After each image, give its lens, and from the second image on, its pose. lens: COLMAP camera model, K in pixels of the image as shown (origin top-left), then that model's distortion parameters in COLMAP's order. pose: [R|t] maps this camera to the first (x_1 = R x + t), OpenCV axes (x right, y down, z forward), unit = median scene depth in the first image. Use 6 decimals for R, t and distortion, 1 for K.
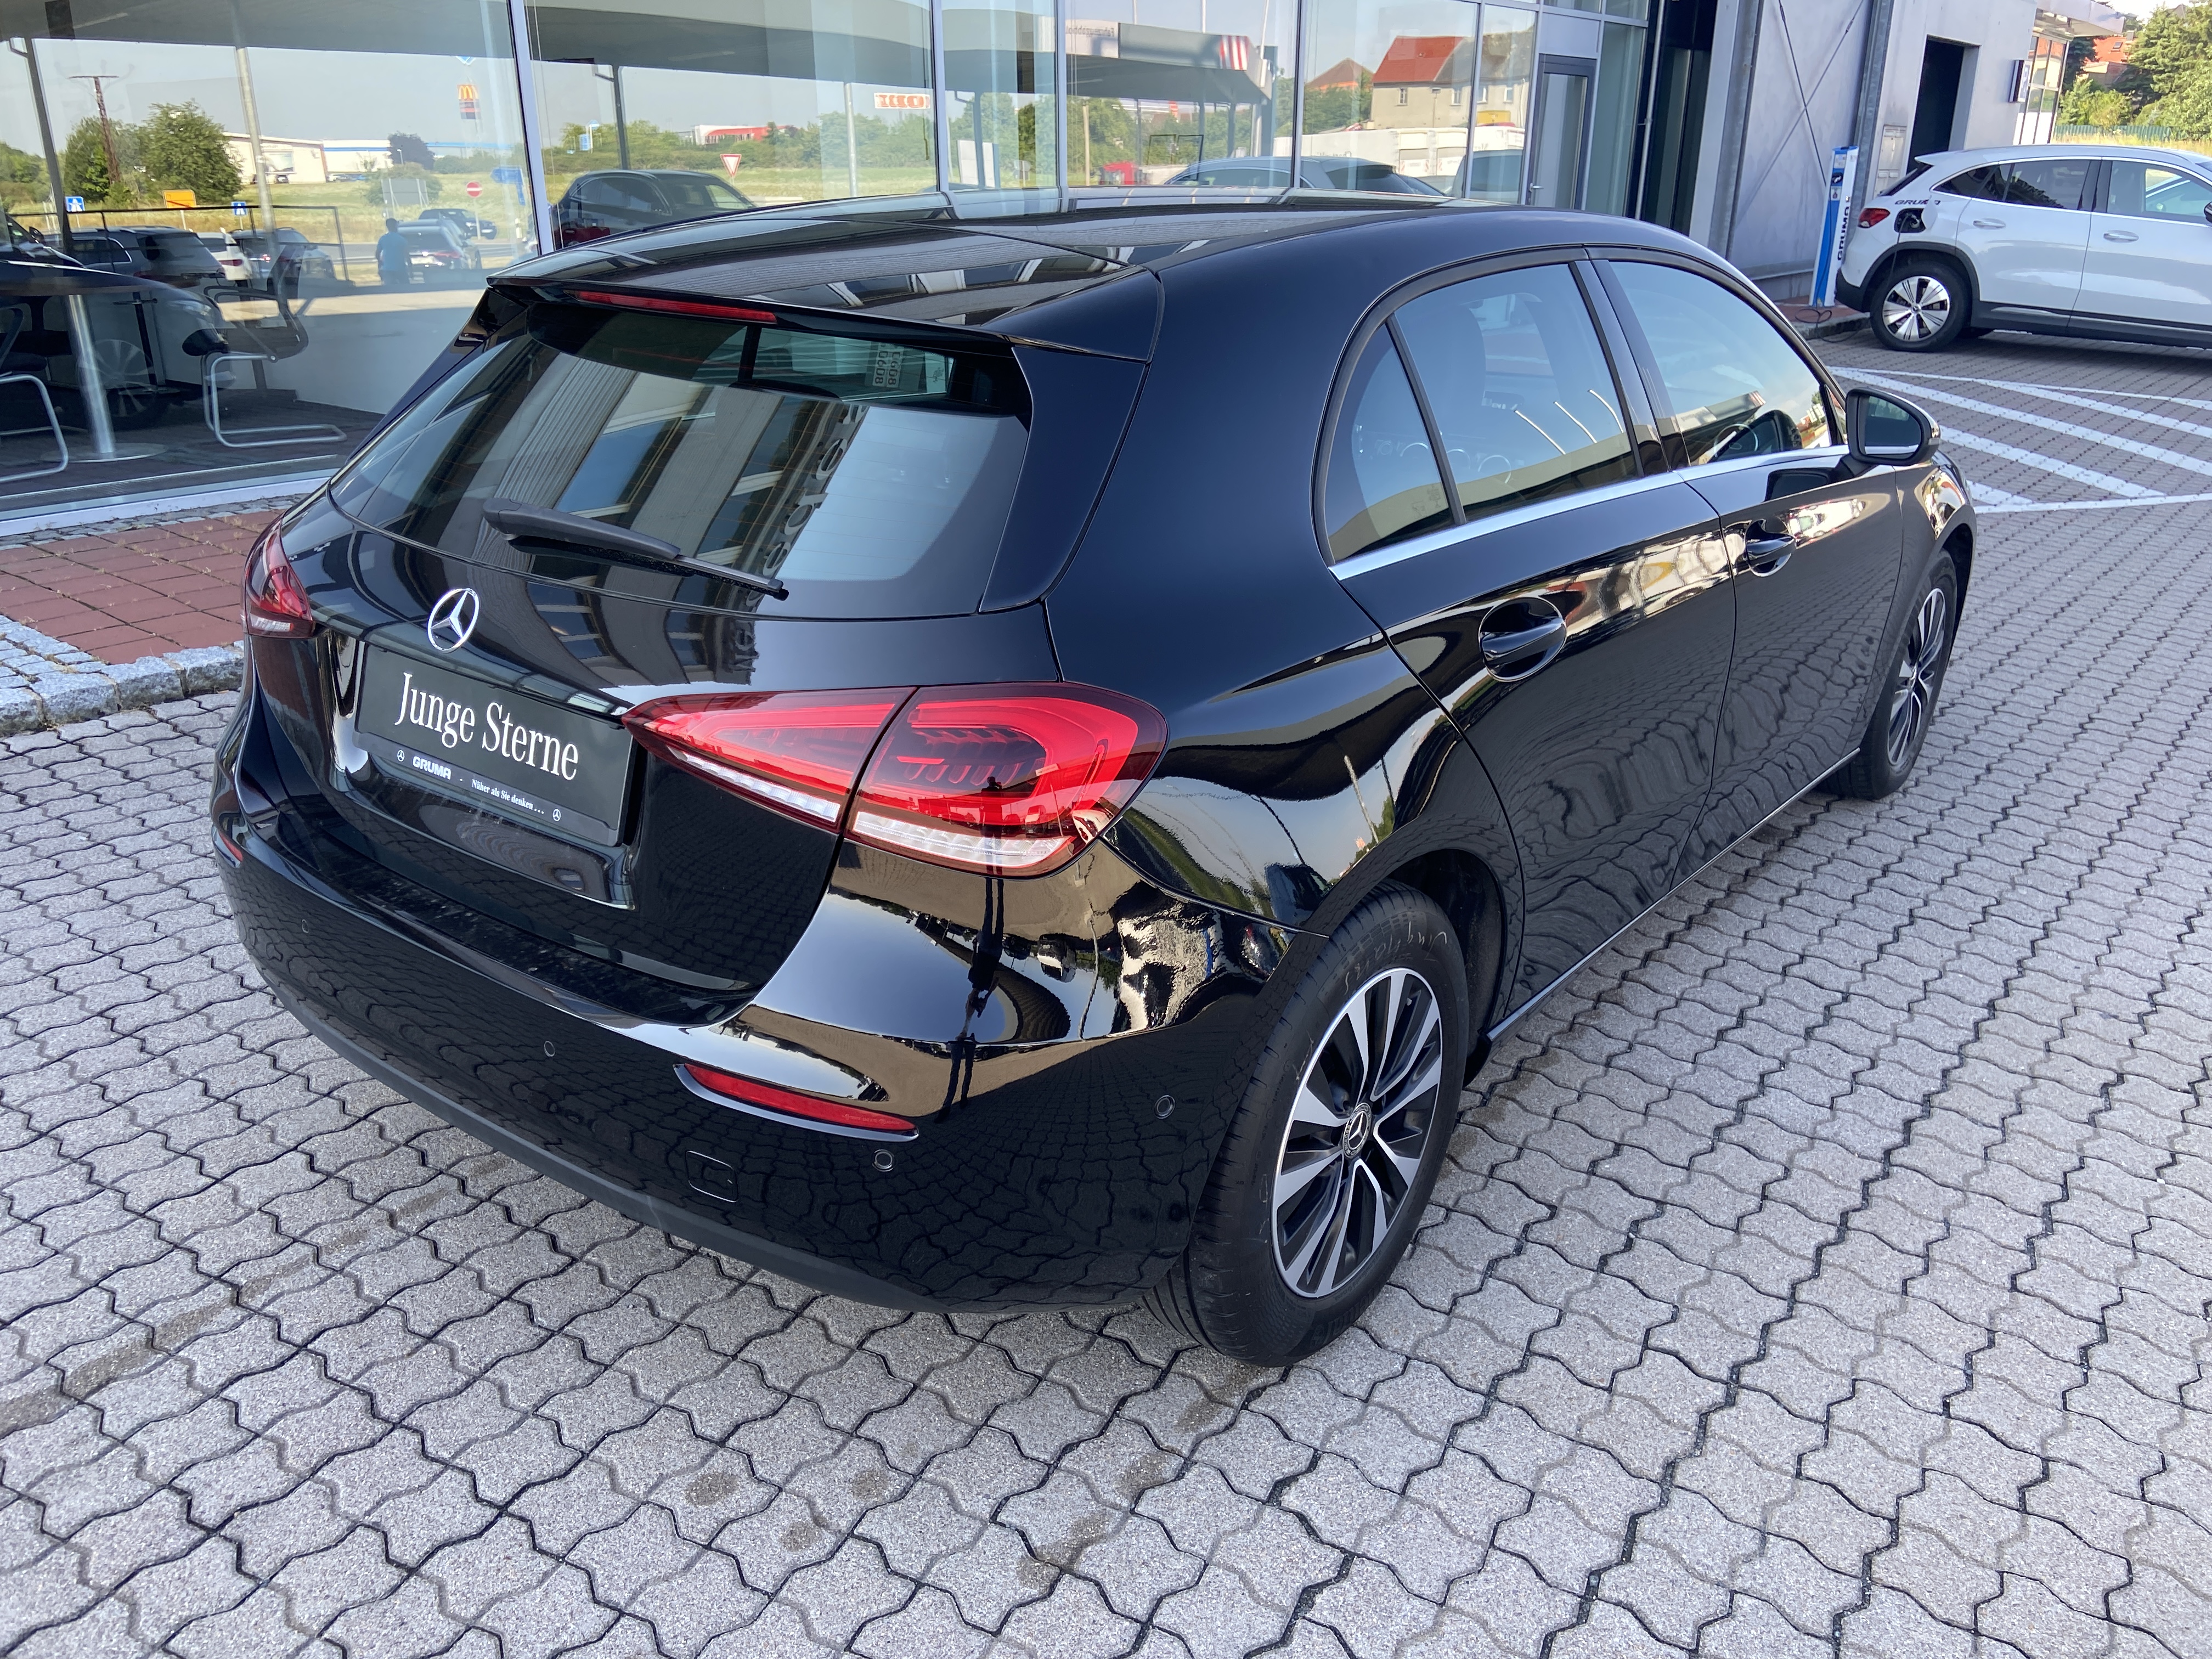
lens RADIAL K [[1677.8, 0, 1048.4], [0, 1677.8, 826.5], [0, 0, 1]] dist [0.029647, -0.012210]
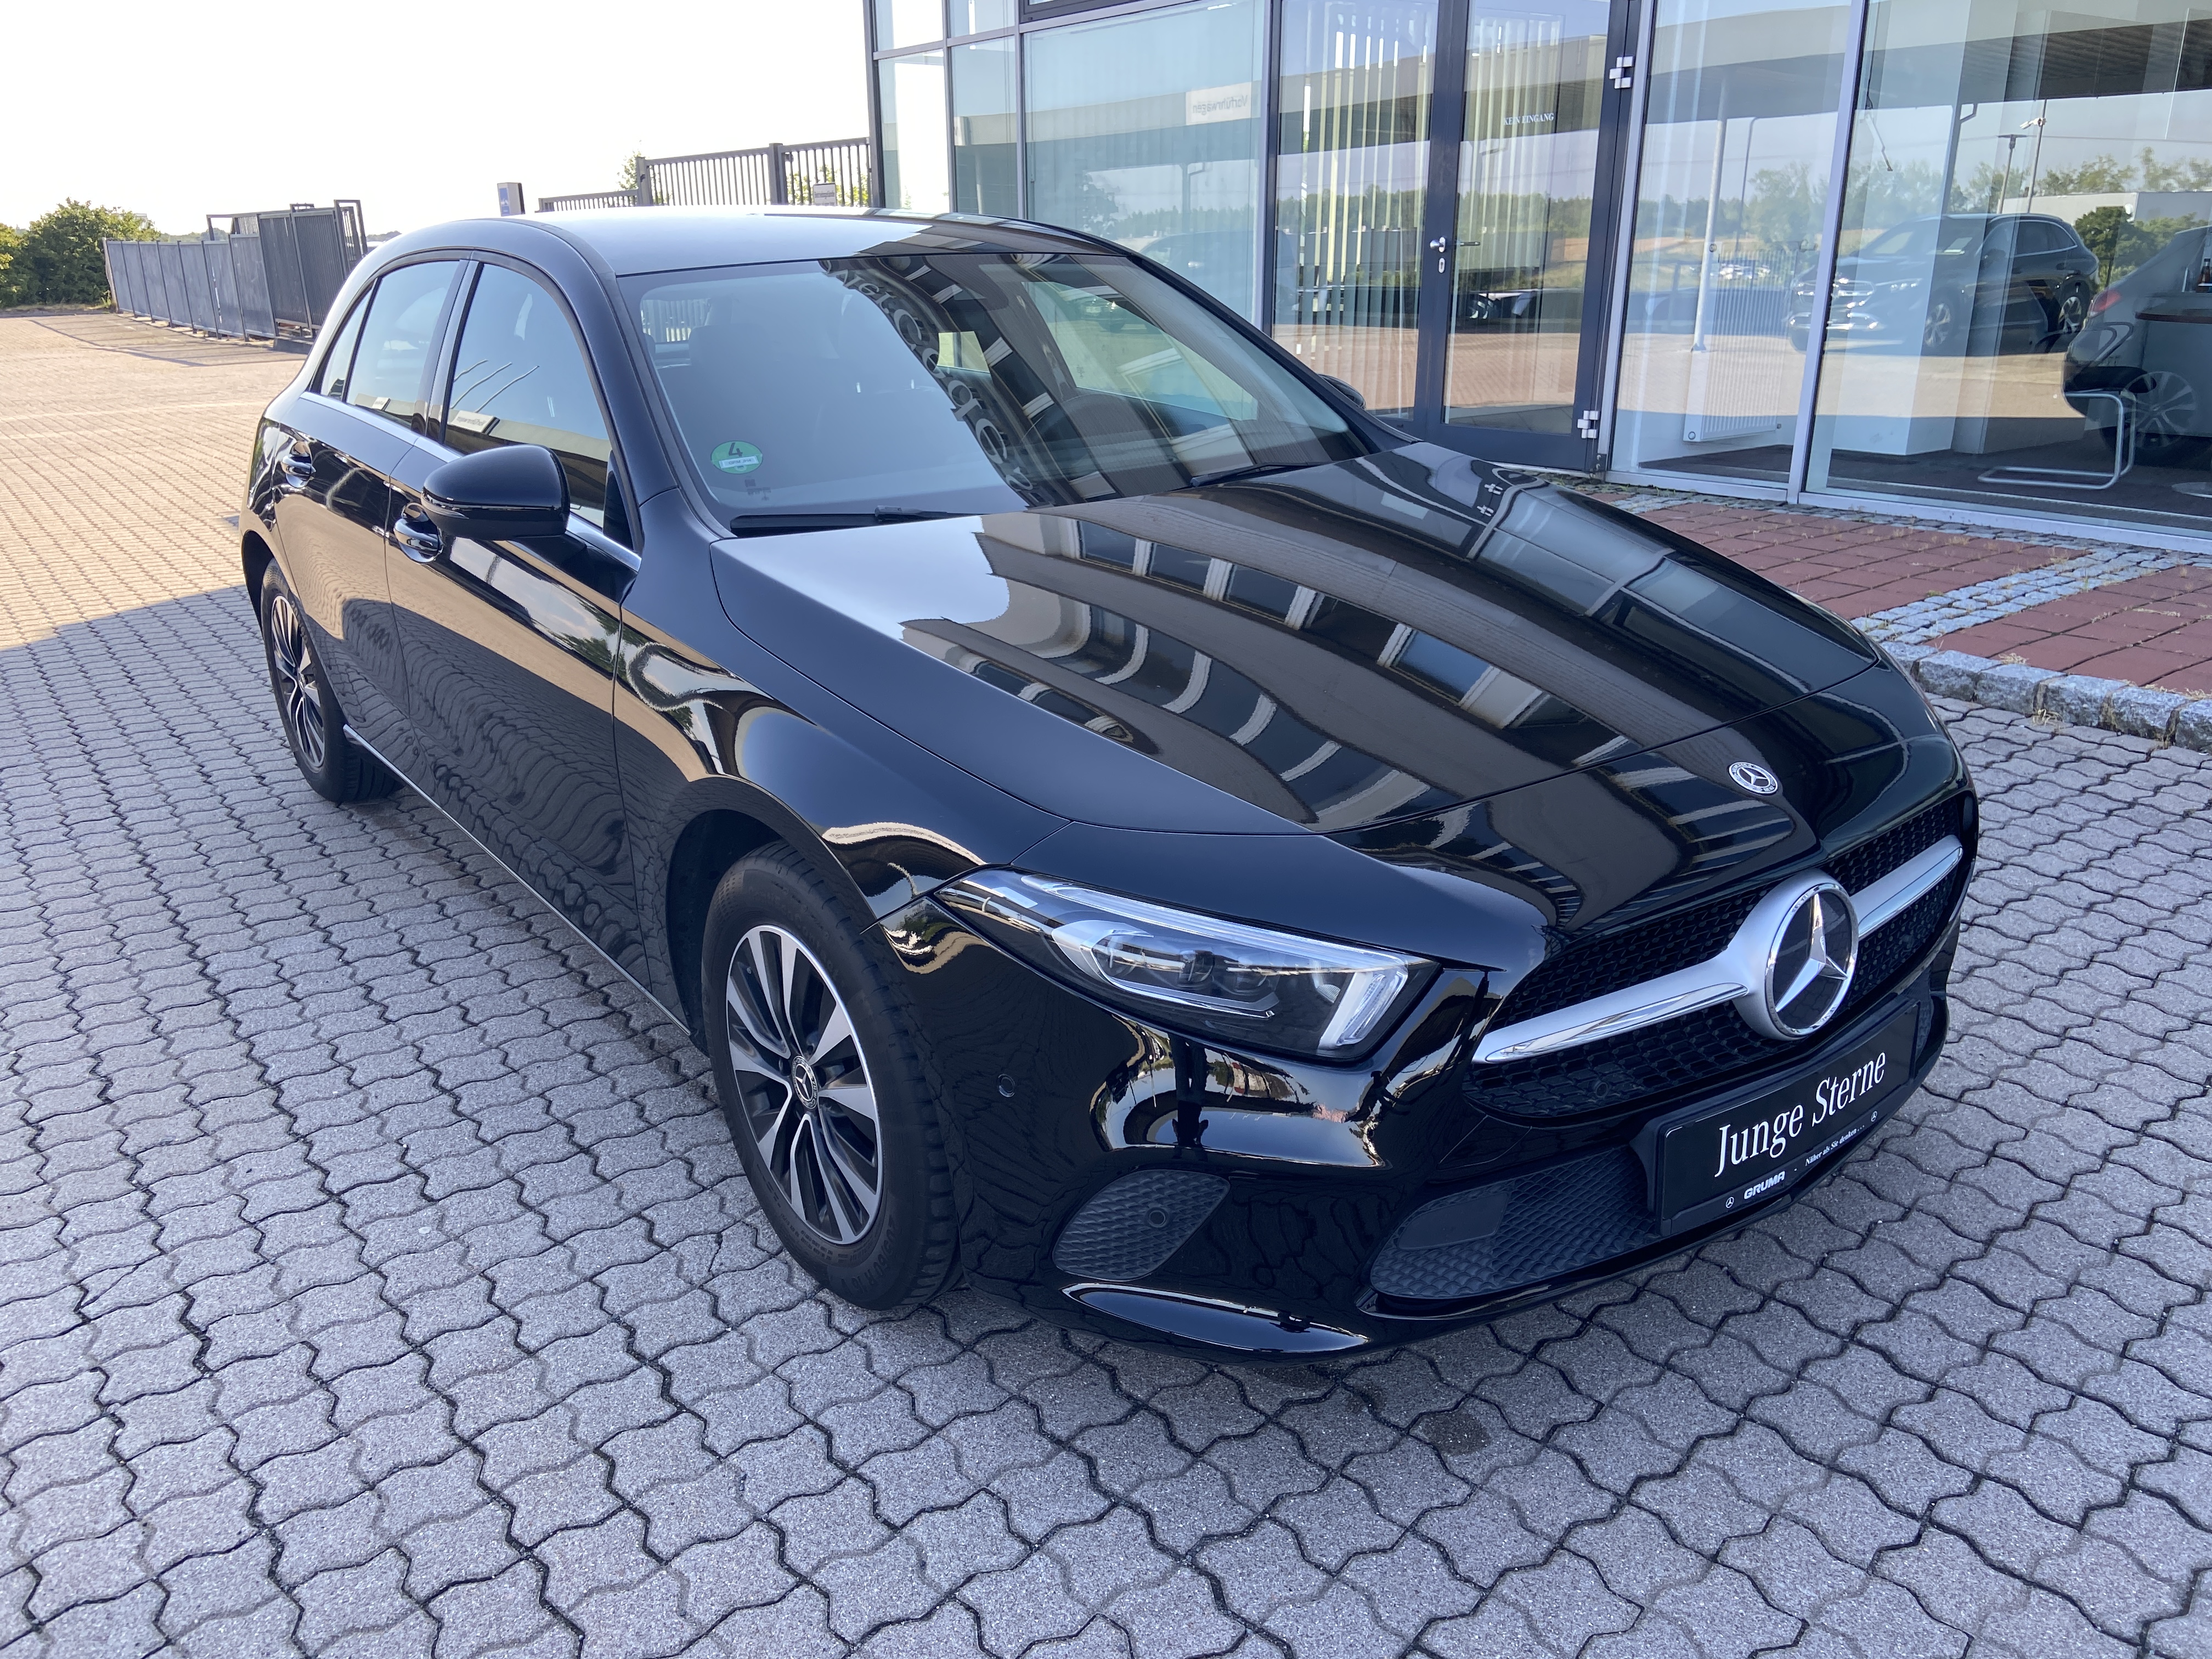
lens RADIAL K [[1677.8, 0, 1048.4], [0, 1677.8, 826.5], [0, 0, 1]] dist [0.029647, -0.012210]
pose [[-0.255193, 0.327445, -0.909756, 1.483676], [-0.345495, 0.847909, 0.402098, -0.617999], [0.903056, 0.416929, -0.103250, 1.711301]]
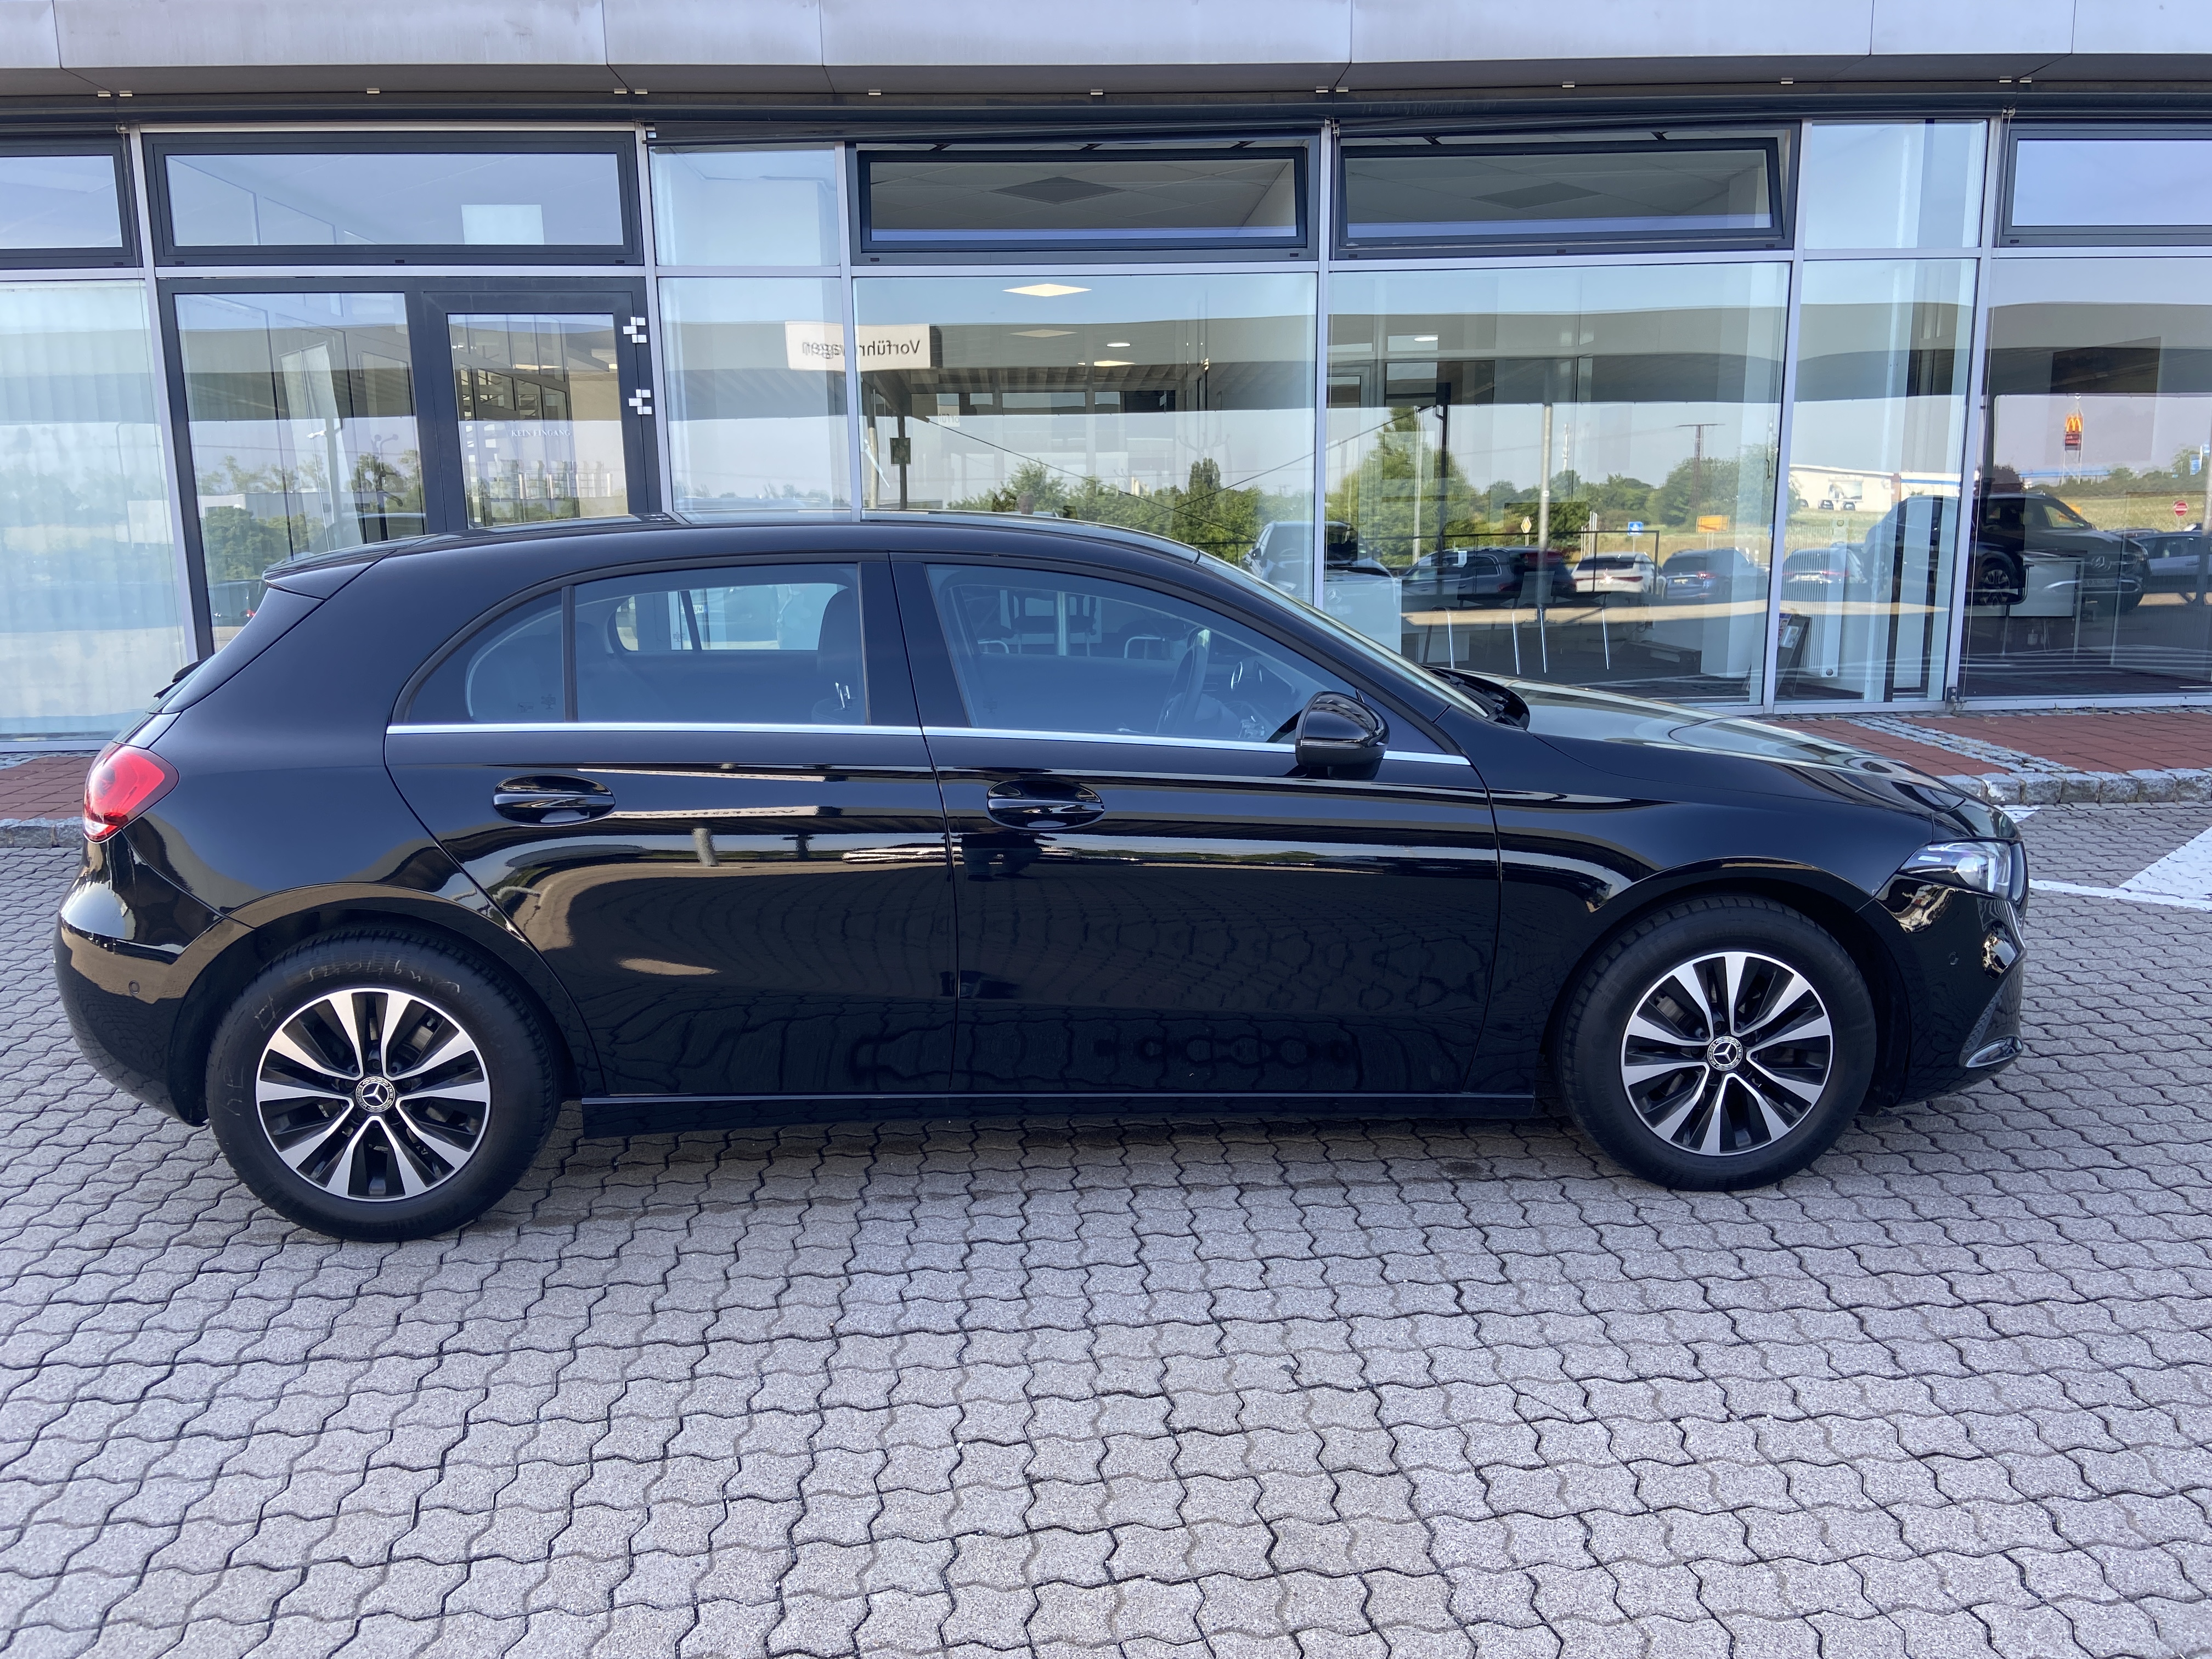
lens RADIAL K [[1696.7, 0, 1095.0], [0, 1696.7, 820.1], [0, 0, 1]] dist [0.113663, -0.182446]
pose [[0.664937, 0.129163, -0.735647, 1.426806], [-0.262984, 0.962348, -0.068739, -0.092169], [0.699070, 0.239170, 0.673869, 0.306164]]
